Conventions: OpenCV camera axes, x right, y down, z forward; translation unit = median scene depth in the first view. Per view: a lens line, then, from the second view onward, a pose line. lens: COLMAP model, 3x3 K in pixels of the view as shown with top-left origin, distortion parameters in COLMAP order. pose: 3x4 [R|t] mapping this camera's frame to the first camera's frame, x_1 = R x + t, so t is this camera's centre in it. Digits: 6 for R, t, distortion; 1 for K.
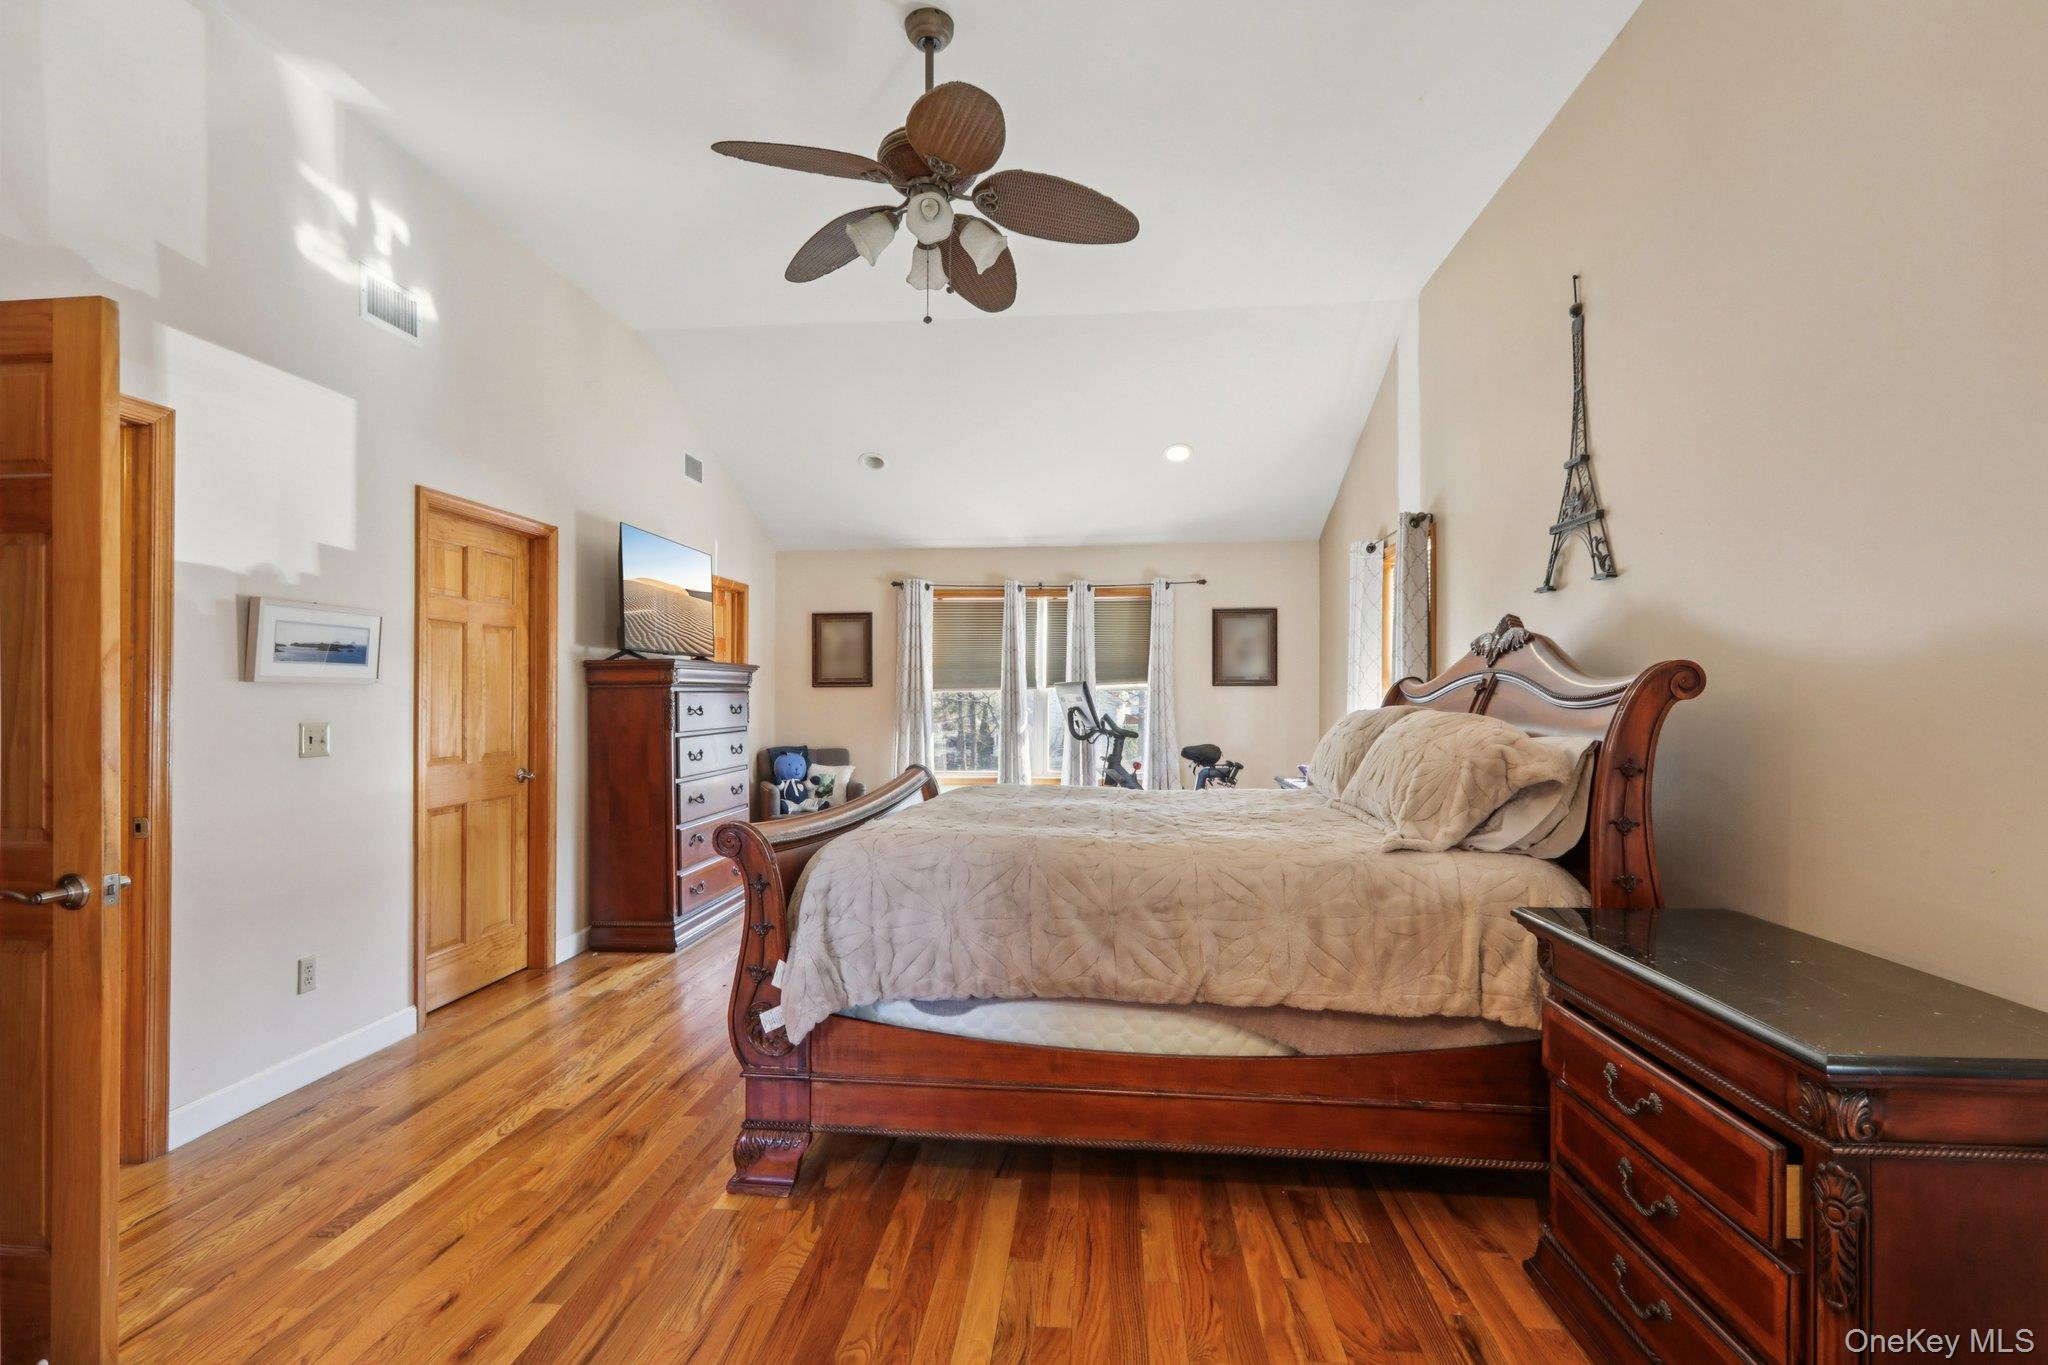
lens RADIAL K [[923.1, 0, 1016.3], [0, 923.1, 693.5], [0, 0, 1]] dist [-0.003225, 0.002995]
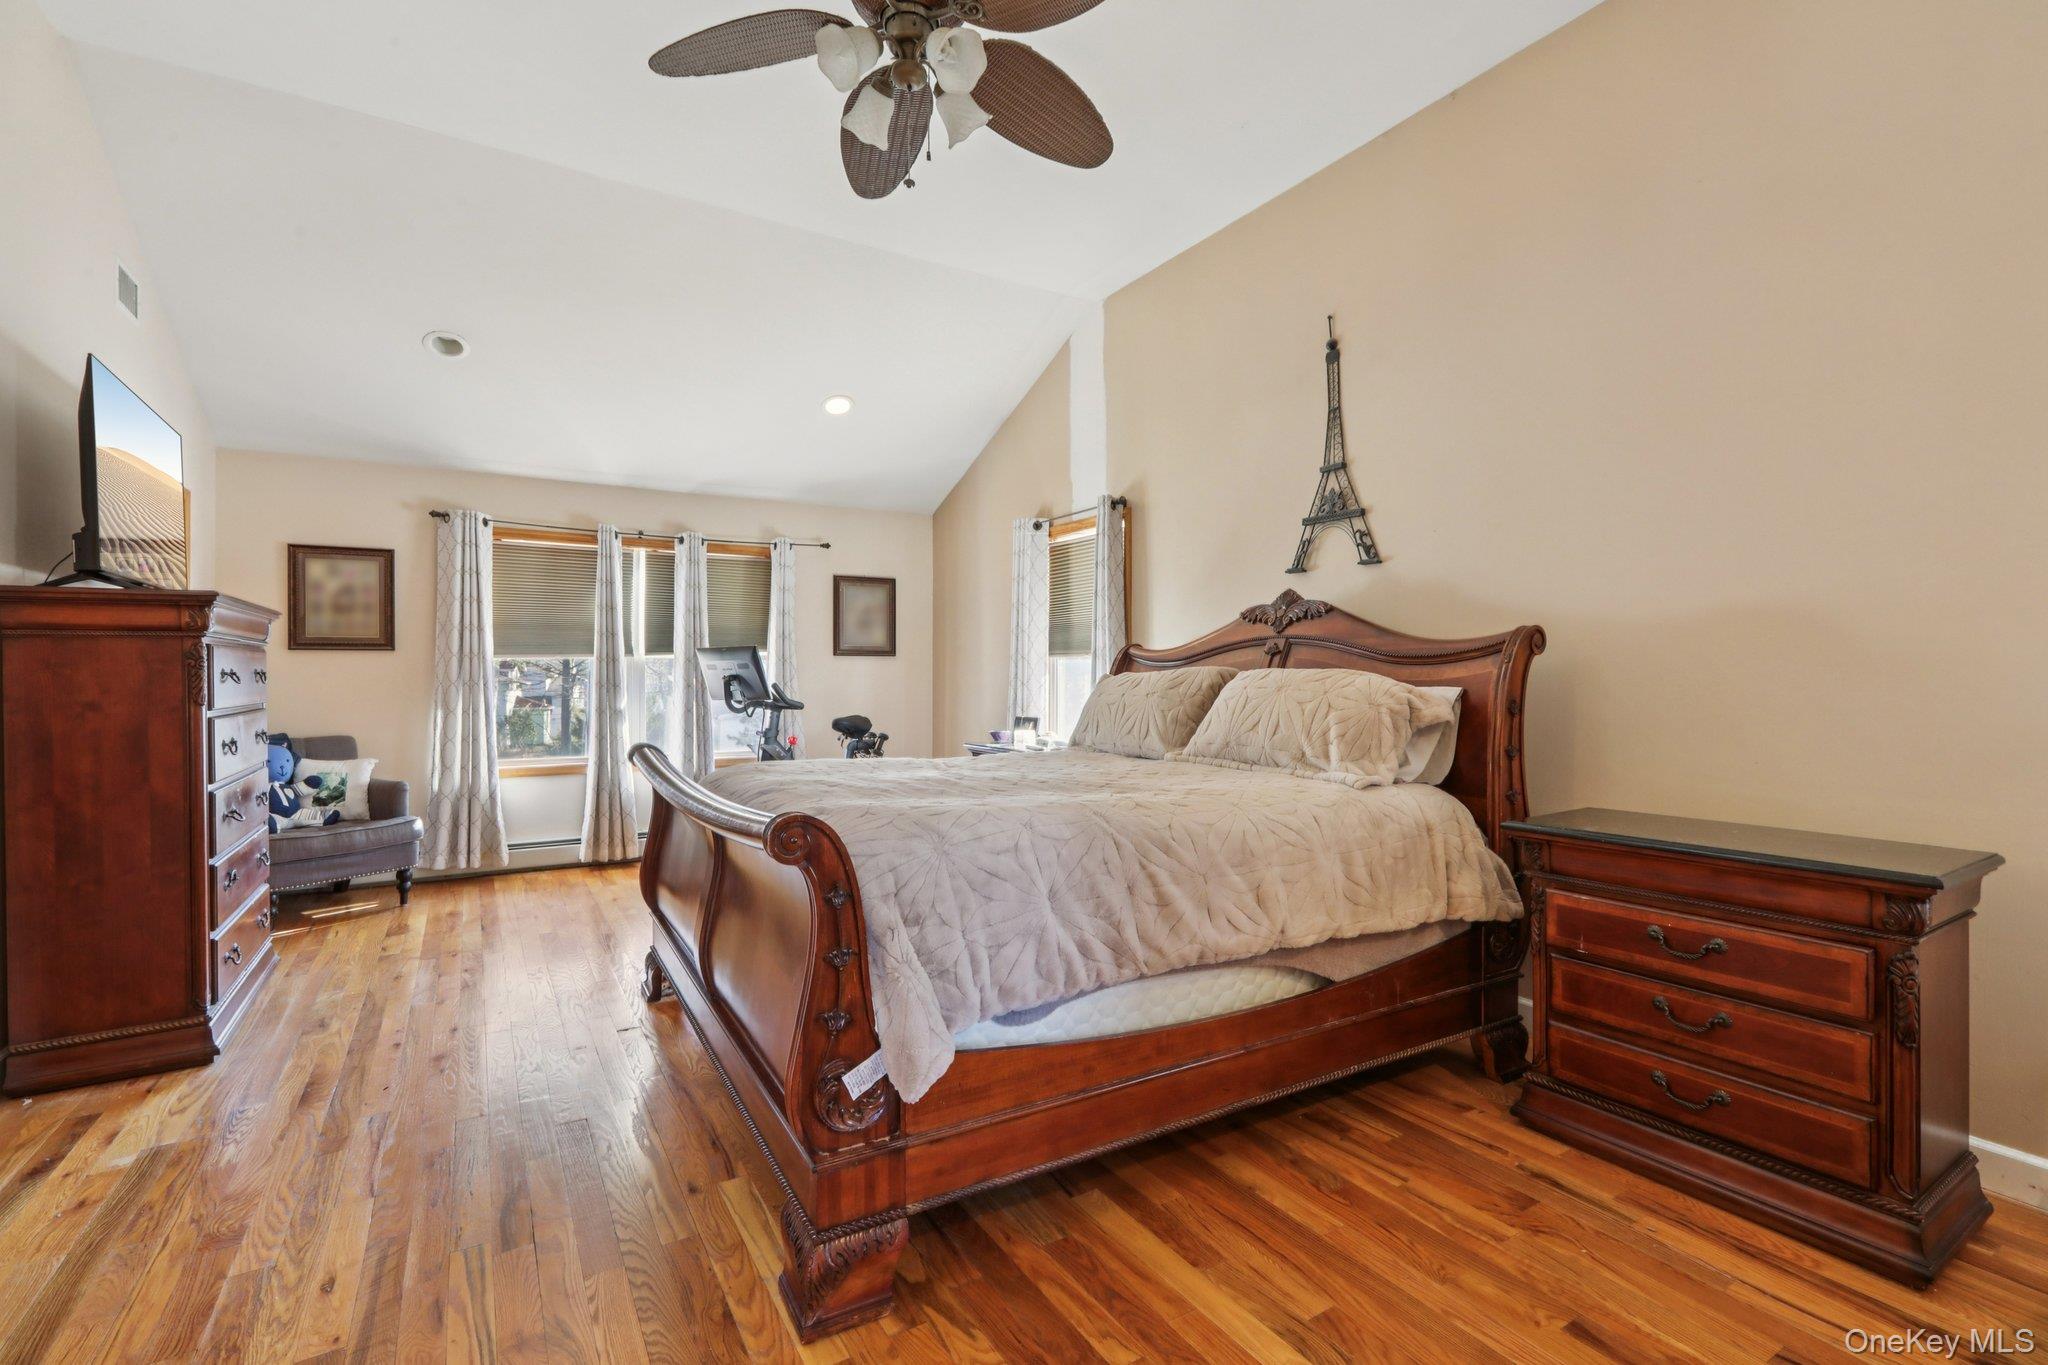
lens RADIAL K [[923.1, 0, 1023.9], [0, 923.1, 677.1], [0, 0, 1]] dist [-0.003225, 0.002995]
pose [[0.801501, 0.000737, 0.597993, -0.304162], [-0.002639, 0.999994, 0.002304, 0.017238], [-0.597988, -0.003424, 0.801498, 0.174482]]
